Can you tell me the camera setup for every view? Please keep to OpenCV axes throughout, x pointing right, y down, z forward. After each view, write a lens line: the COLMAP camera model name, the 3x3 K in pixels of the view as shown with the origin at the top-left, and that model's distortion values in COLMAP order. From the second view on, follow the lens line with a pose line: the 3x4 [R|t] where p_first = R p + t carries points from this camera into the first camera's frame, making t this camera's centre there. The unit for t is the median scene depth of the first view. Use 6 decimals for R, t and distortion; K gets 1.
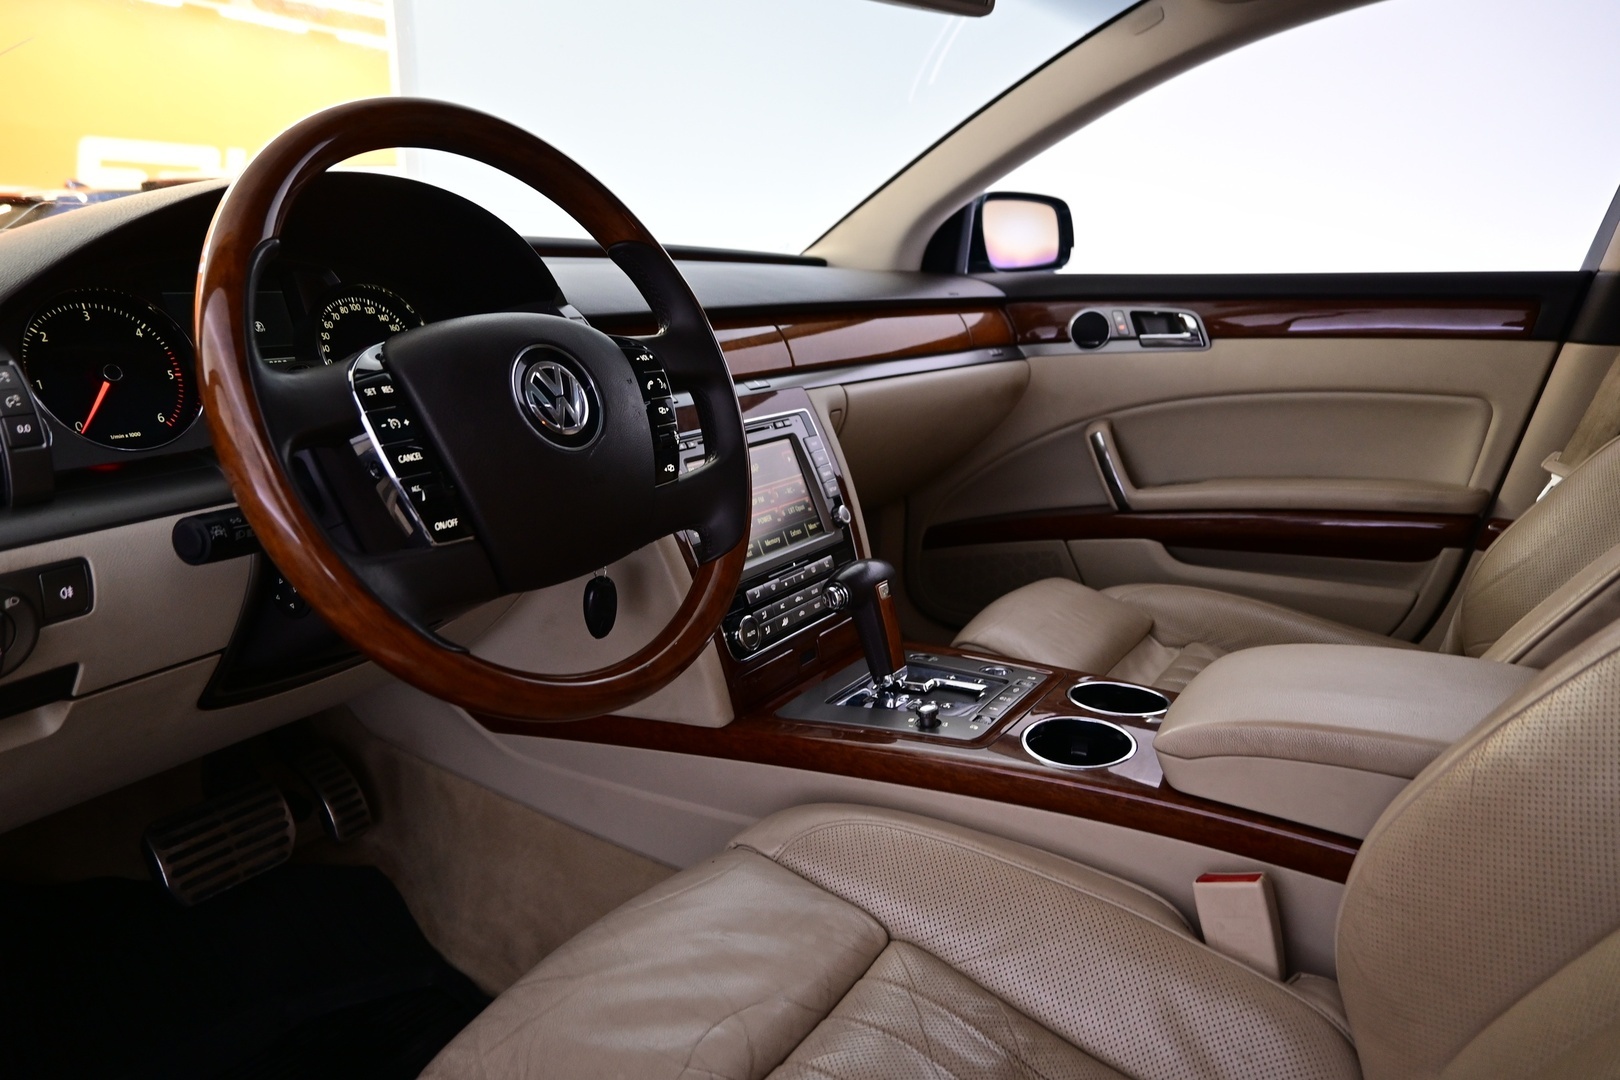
lens RADIAL K [[1105.0, 0, 813.9], [0, 1105.0, 544.3], [0, 0, 1]] dist [0.011091, 0.003263]
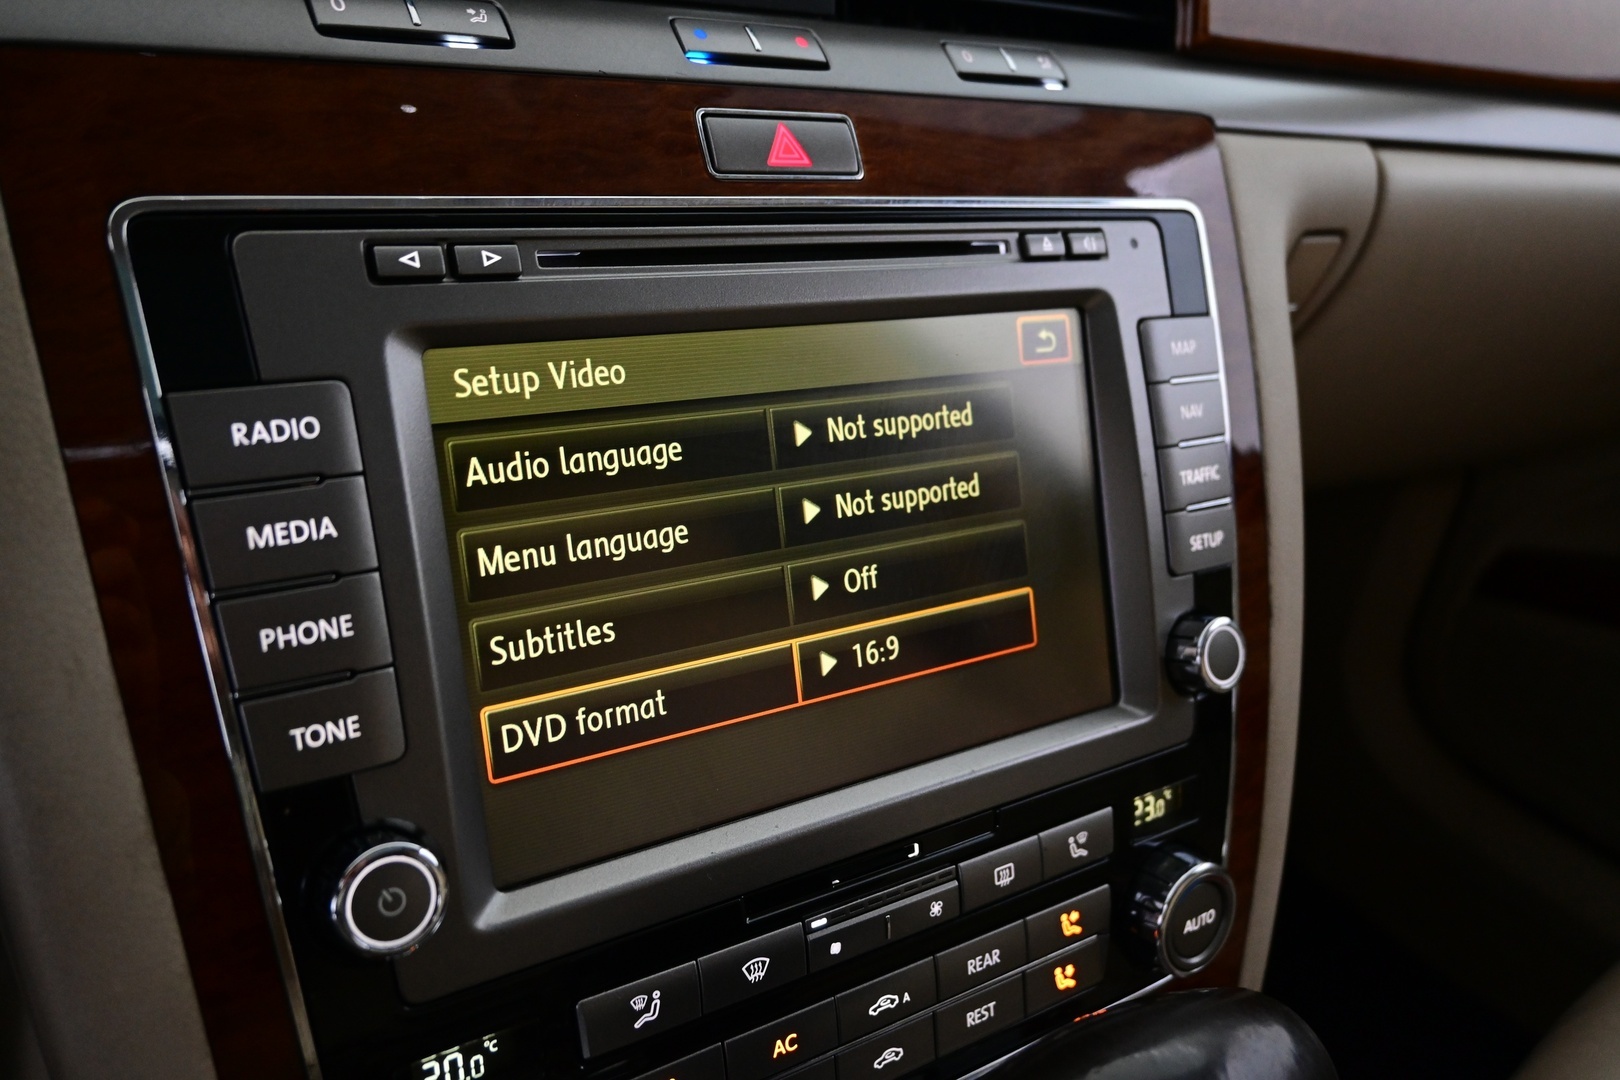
lens RADIAL K [[1269.5, 0, 809.6], [0, 1269.5, 541.7], [0, 0, 1]] dist [-0.001838, 0.001112]
pose [[0.906114, 0.278545, -0.318388, 0.028453], [-0.223922, 0.954353, 0.197657, -0.089781], [0.358911, -0.107806, 0.927125, 0.717059]]
